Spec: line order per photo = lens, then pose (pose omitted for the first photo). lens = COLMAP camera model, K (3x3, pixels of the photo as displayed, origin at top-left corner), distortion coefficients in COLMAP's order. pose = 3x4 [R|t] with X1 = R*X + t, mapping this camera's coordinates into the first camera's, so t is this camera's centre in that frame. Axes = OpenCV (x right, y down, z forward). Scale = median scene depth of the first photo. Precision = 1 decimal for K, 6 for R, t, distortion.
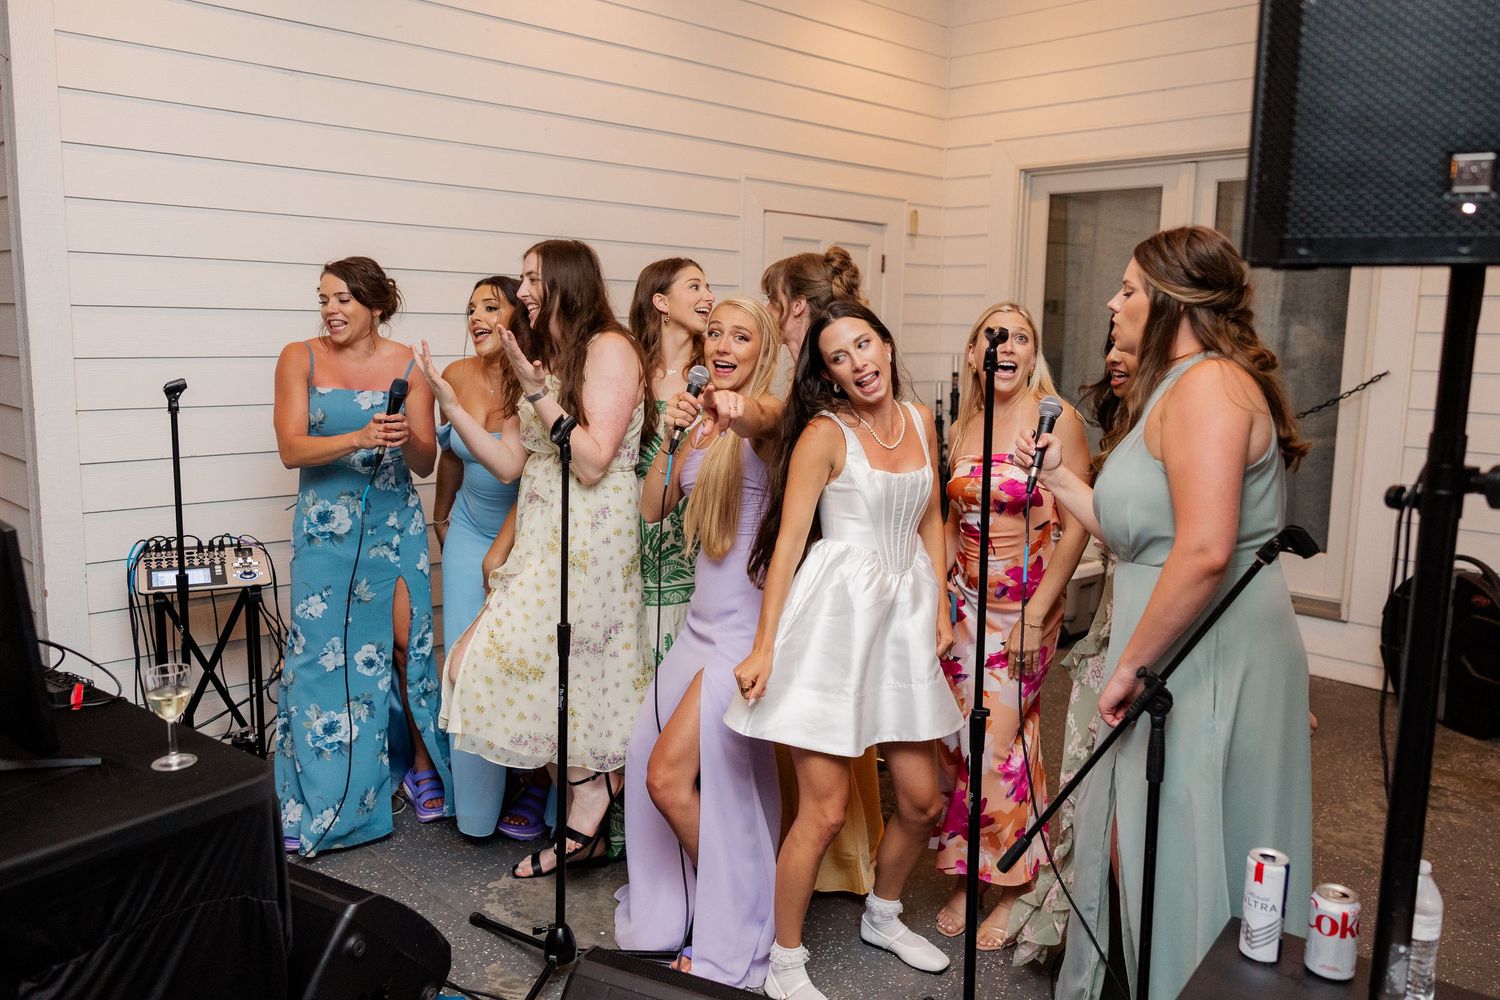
lens RADIAL K [[1183.7, 0, 756.0], [0, 1183.7, 486.4], [0, 0, 1]] dist [-0.004120, 0.002021]
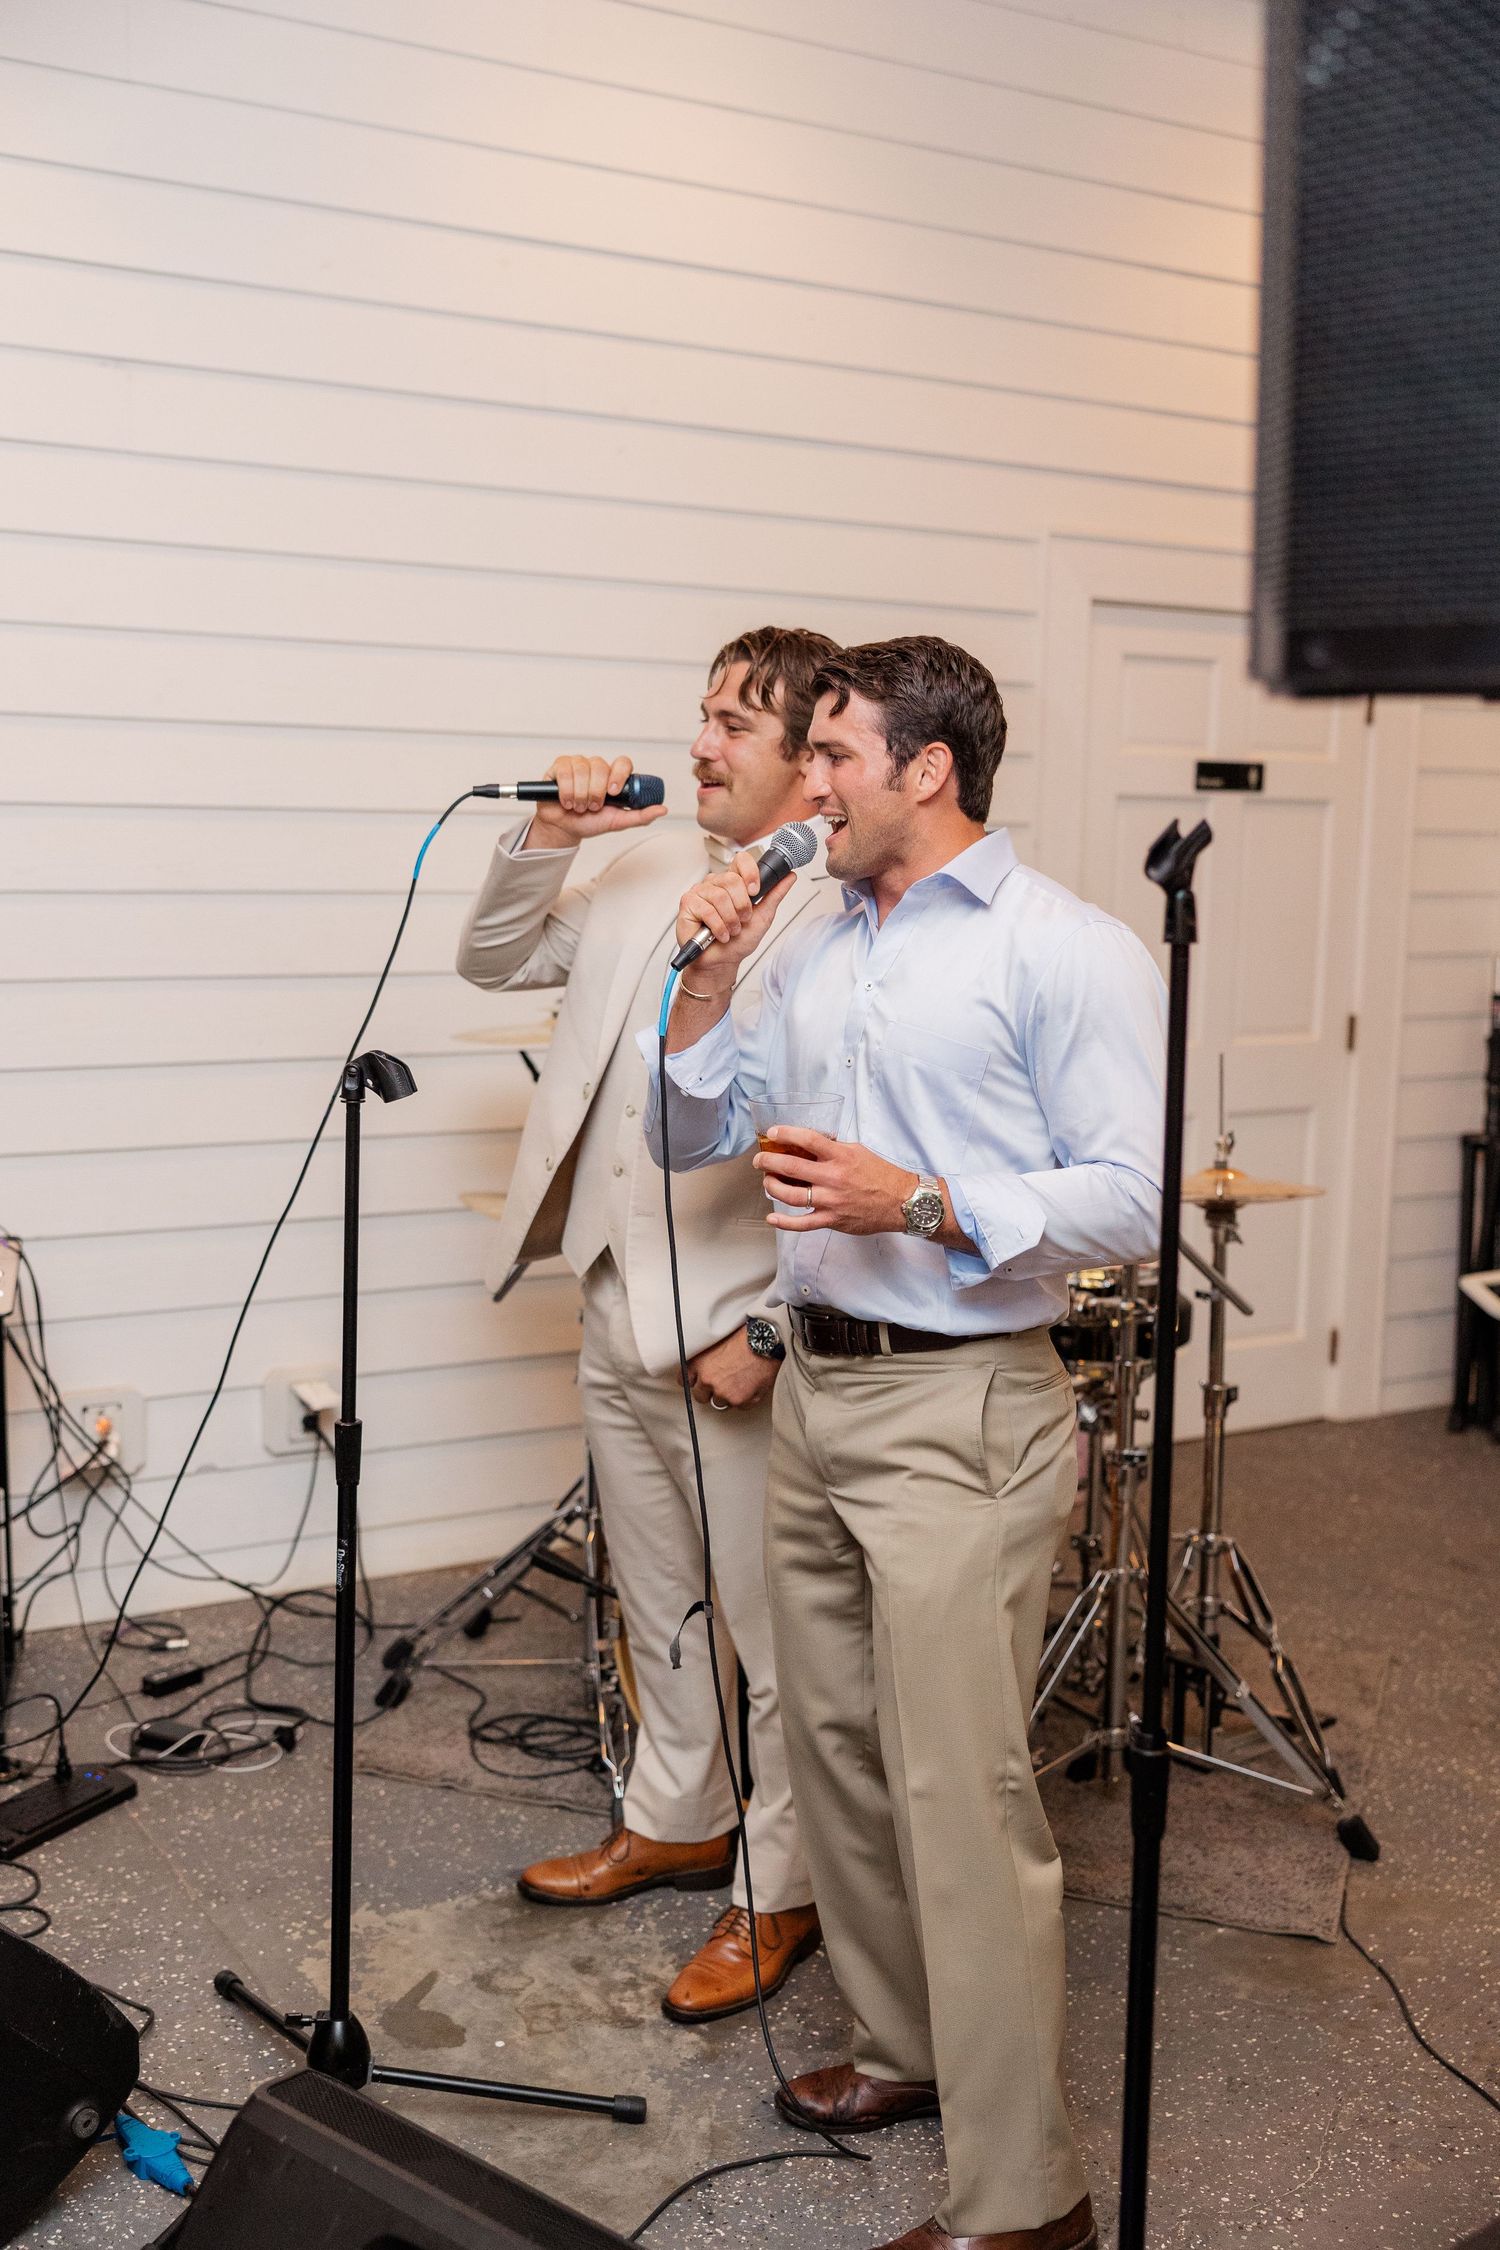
lens RADIAL K [[2358.3, 0, 737.1], [0, 2358.3, 1119.8], [0, 0, 1]] dist [0.004081, 0.000000]
pose [[0.969767, 0.028660, -0.242343, 0.190126], [-0.032524, 0.999399, -0.011960, -0.004819], [0.241855, 0.019480, 0.970117, 0.043778]]
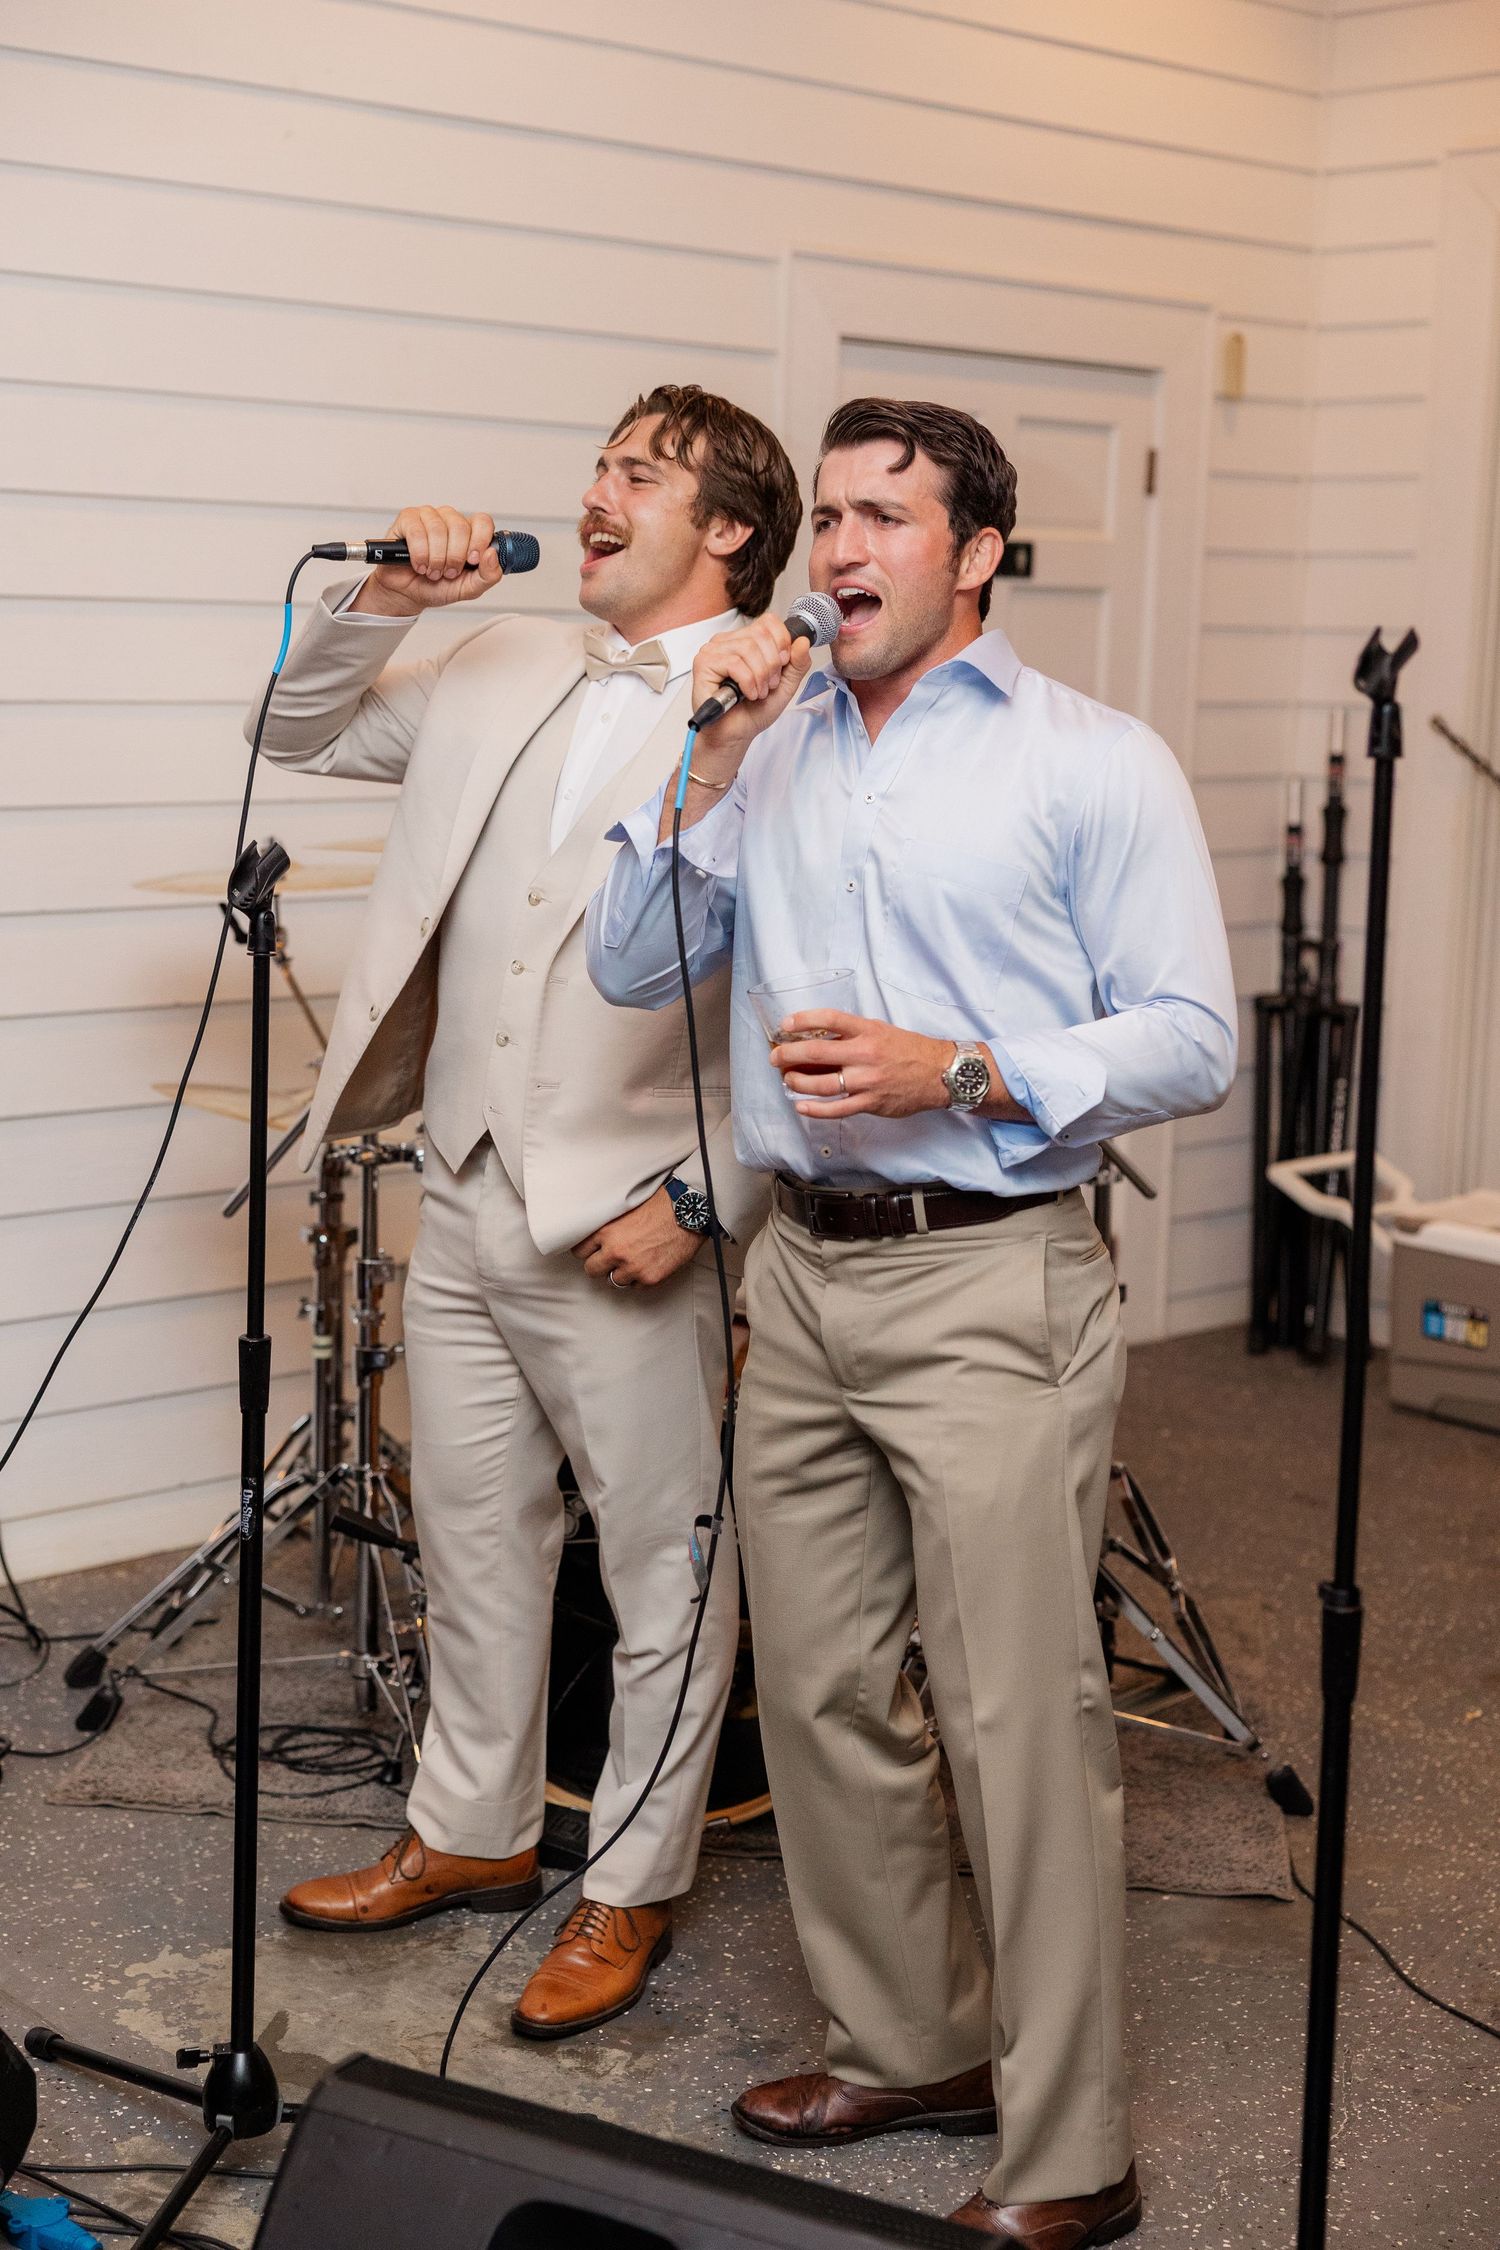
lens RADIAL K [[3201.5, 0, 749.1], [0, 3201.5, 1133.5], [0, 0, 1]] dist [0.012757, 0.000000]
pose [[0.999238, 0.010508, -0.037577, 0.034423], [-0.009688, 0.999712, 0.021962, 0.014120], [0.037797, -0.021581, 0.999052, -0.123065]]
